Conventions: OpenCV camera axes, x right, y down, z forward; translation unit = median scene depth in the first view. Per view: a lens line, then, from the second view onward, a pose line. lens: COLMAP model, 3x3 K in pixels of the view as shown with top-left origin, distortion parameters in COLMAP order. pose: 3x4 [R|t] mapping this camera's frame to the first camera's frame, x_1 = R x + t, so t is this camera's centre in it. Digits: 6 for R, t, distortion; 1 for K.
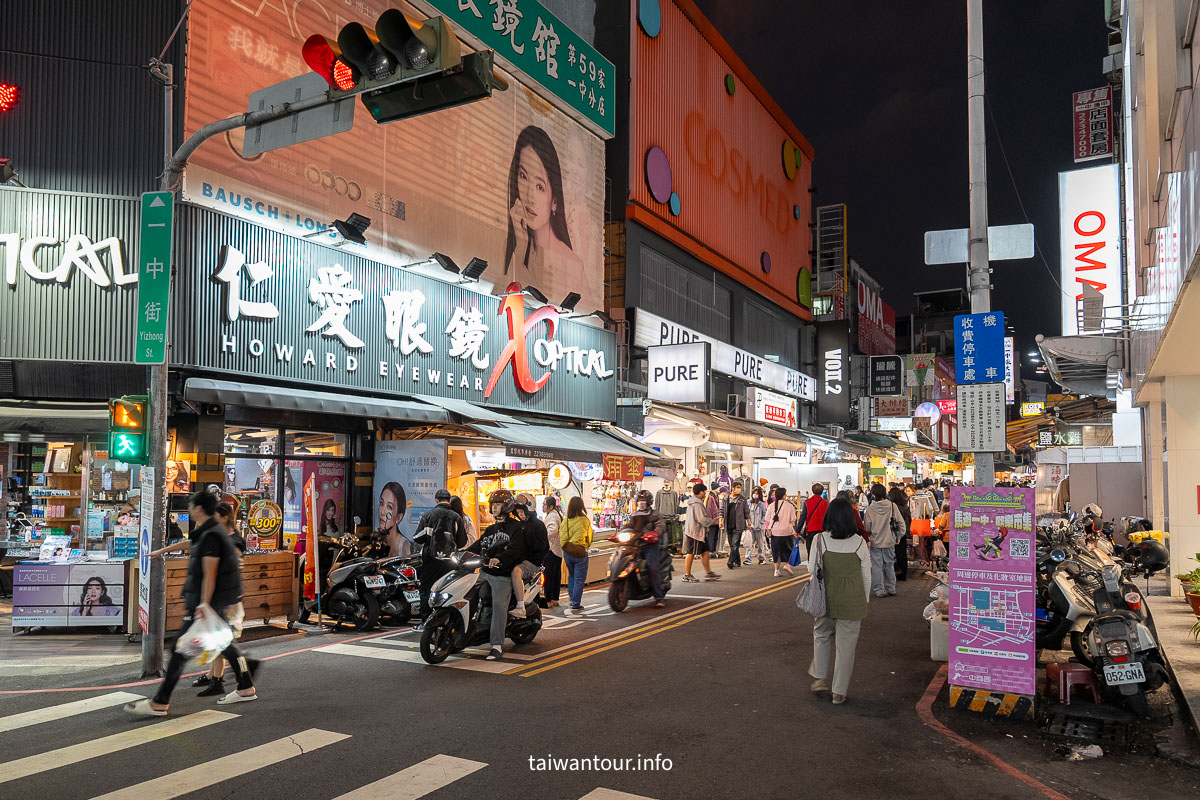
lens RADIAL K [[853.9, 0, 598.3], [0, 853.9, 440.2], [0, 0, 1]] dist [0.009436, 0.000823]
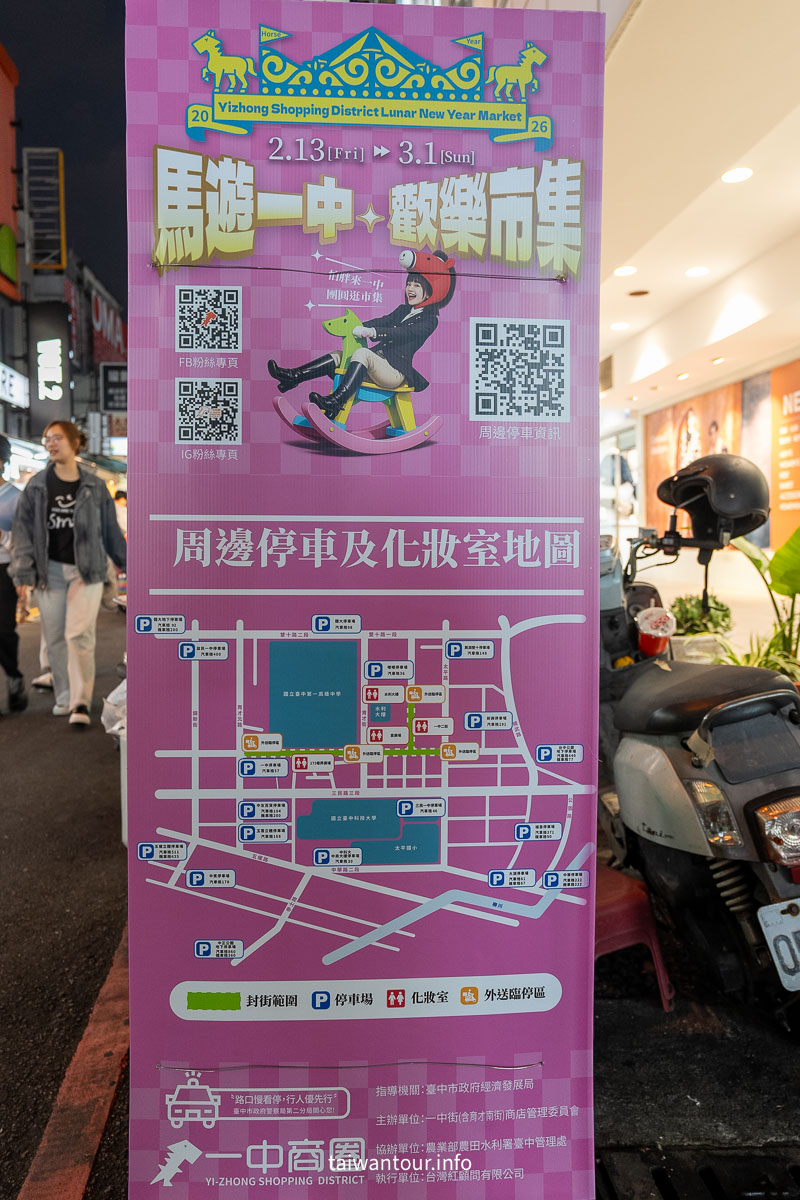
lens RADIAL K [[951.4, 0, 397.9], [0, 951.4, 597.4], [0, 0, 1]] dist [0.000164, 0.001665]
pose [[0.825929, -0.055205, 0.561064, 0.356564], [-0.014861, 0.992717, 0.119553, 0.145107], [-0.563578, -0.107080, 0.819093, 0.836698]]
